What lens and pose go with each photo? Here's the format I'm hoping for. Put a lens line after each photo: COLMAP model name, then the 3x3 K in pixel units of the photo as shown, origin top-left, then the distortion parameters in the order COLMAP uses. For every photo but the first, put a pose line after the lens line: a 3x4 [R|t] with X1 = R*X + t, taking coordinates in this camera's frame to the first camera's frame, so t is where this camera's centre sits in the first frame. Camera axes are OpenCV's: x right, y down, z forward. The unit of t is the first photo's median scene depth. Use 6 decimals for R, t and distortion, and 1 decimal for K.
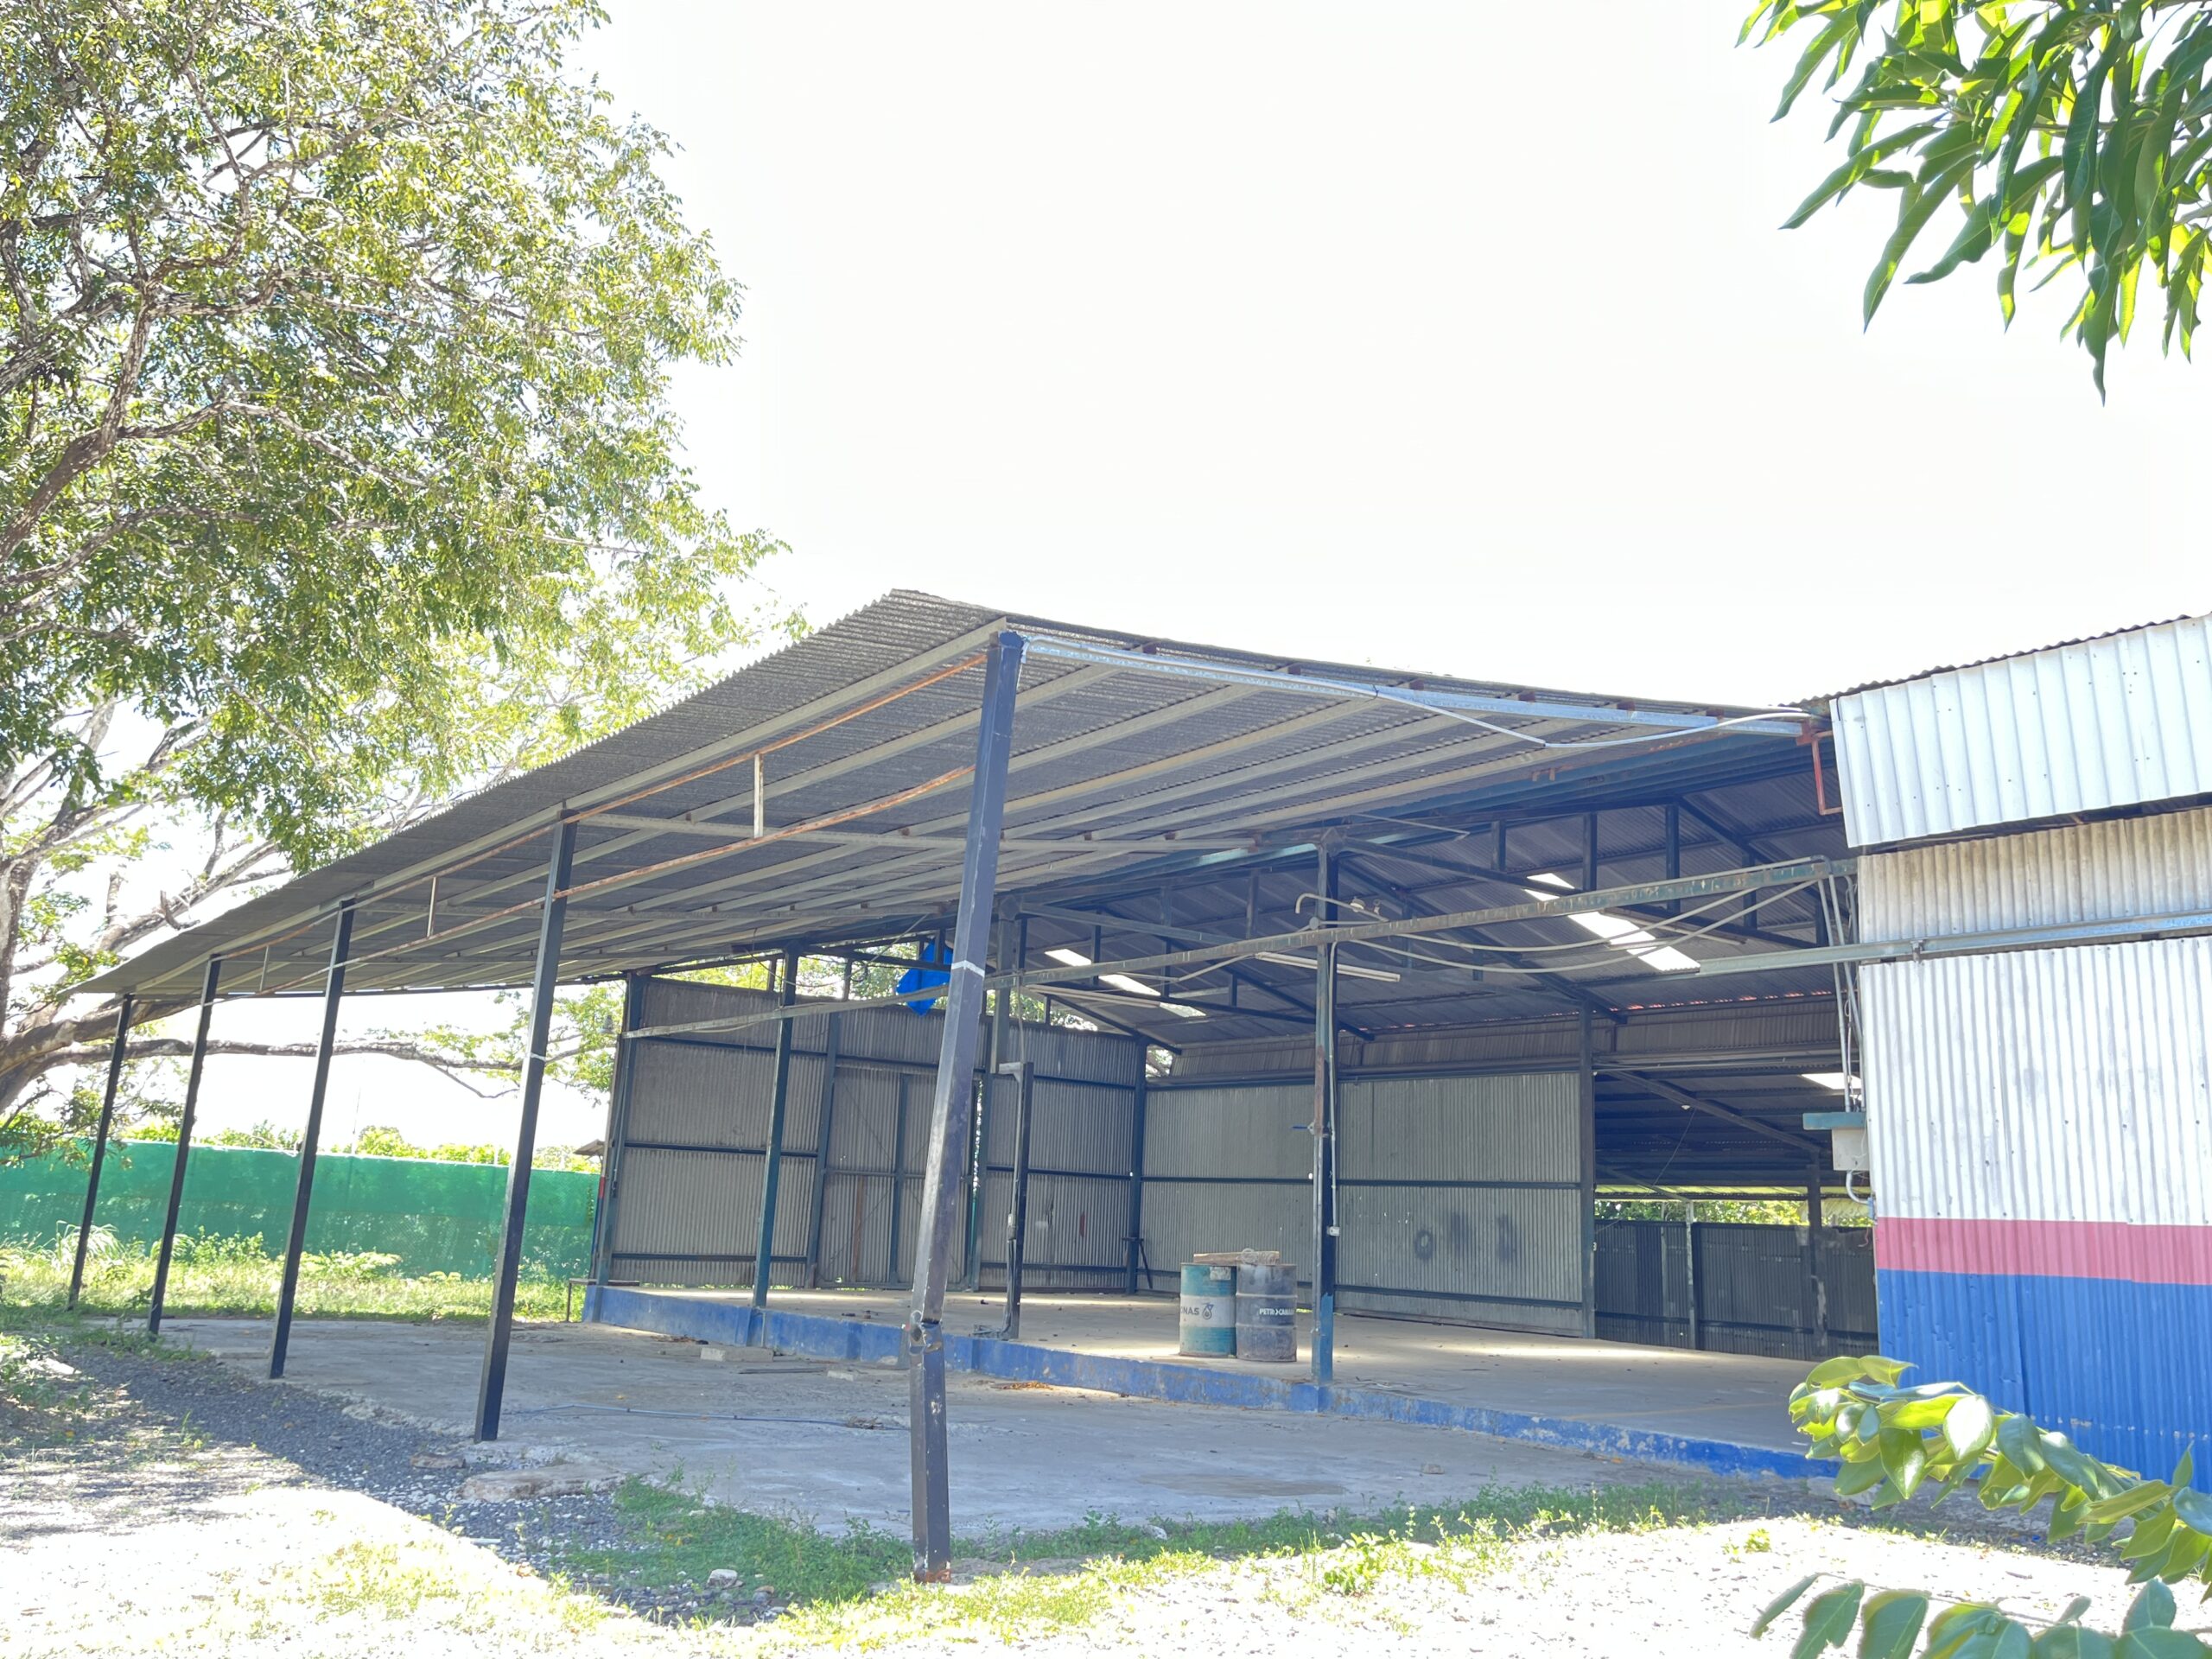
lens RADIAL K [[1737.6, 0, 1104.9], [0, 1737.6, 820.1], [0, 0, 1]] dist [0.015984, 0.002279]
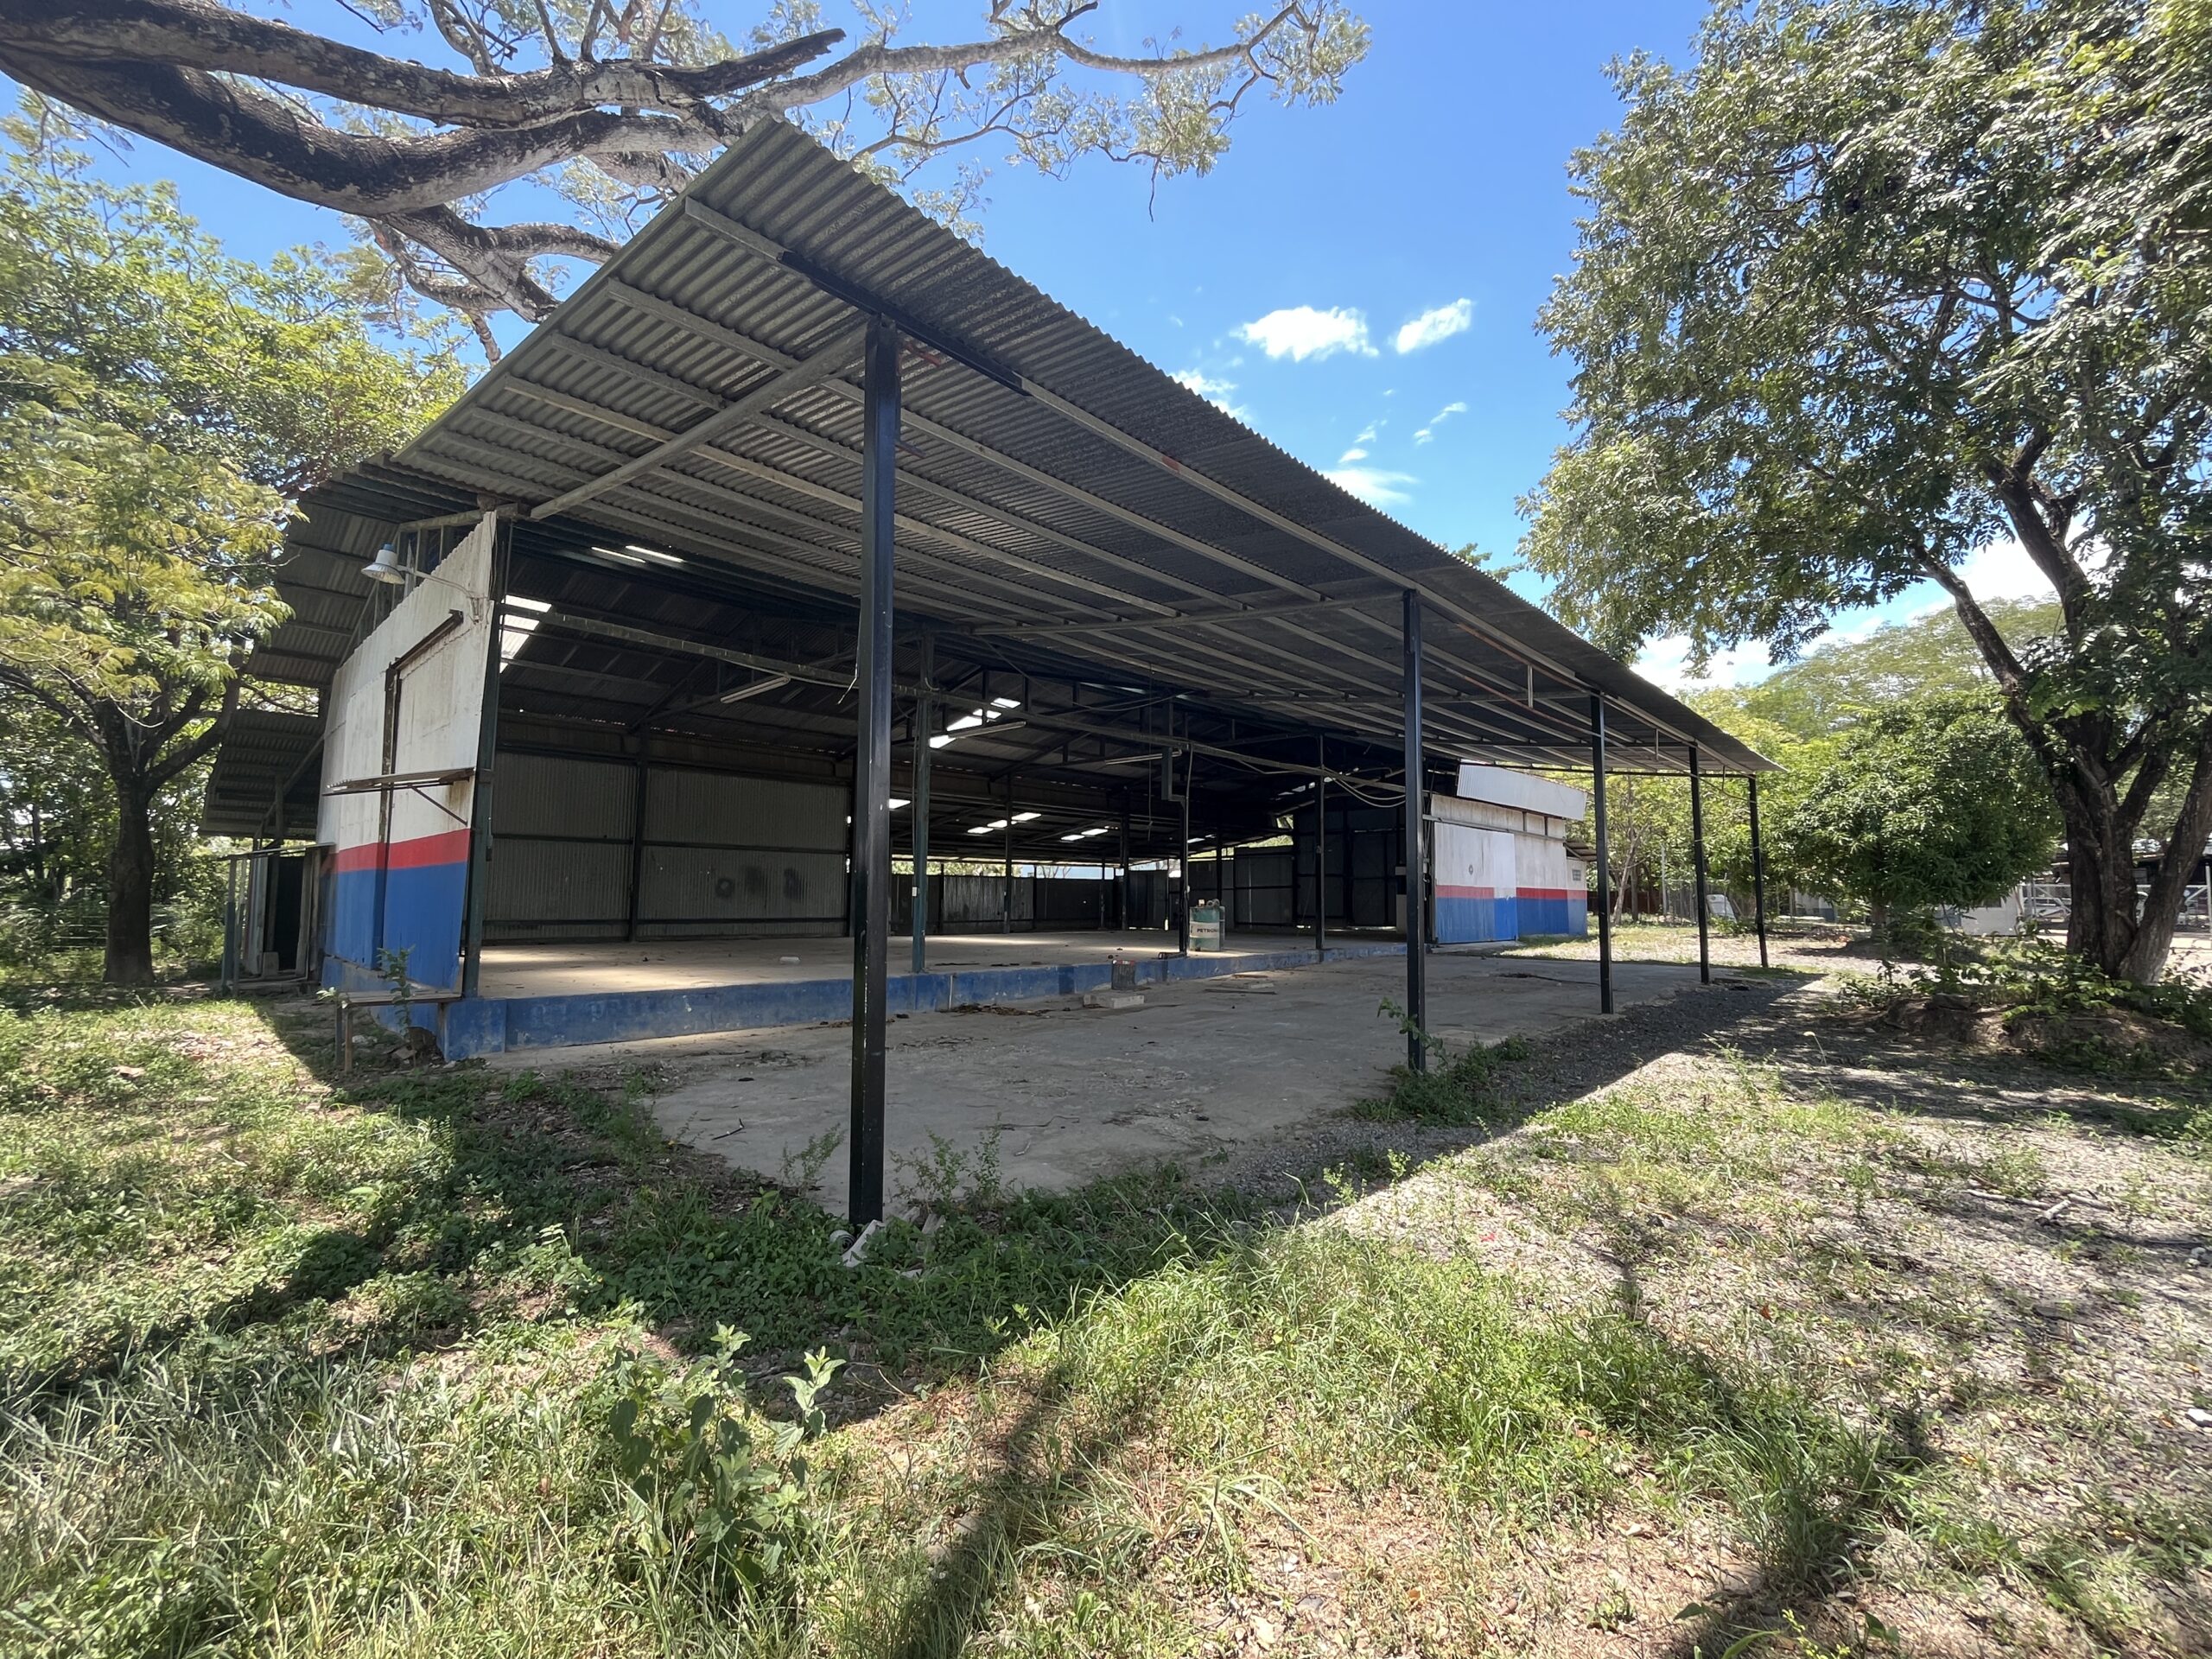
lens RADIAL K [[907.0, 0, 1092.4], [0, 907.0, 832.4], [0, 0, 1]] dist [-0.001292, 0.000522]
pose [[-0.131972, 0.026974, 0.990886, -0.628112], [-0.240049, 0.969005, -0.058350, 0.175829], [-0.961748, -0.245562, -0.121407, 0.838668]]
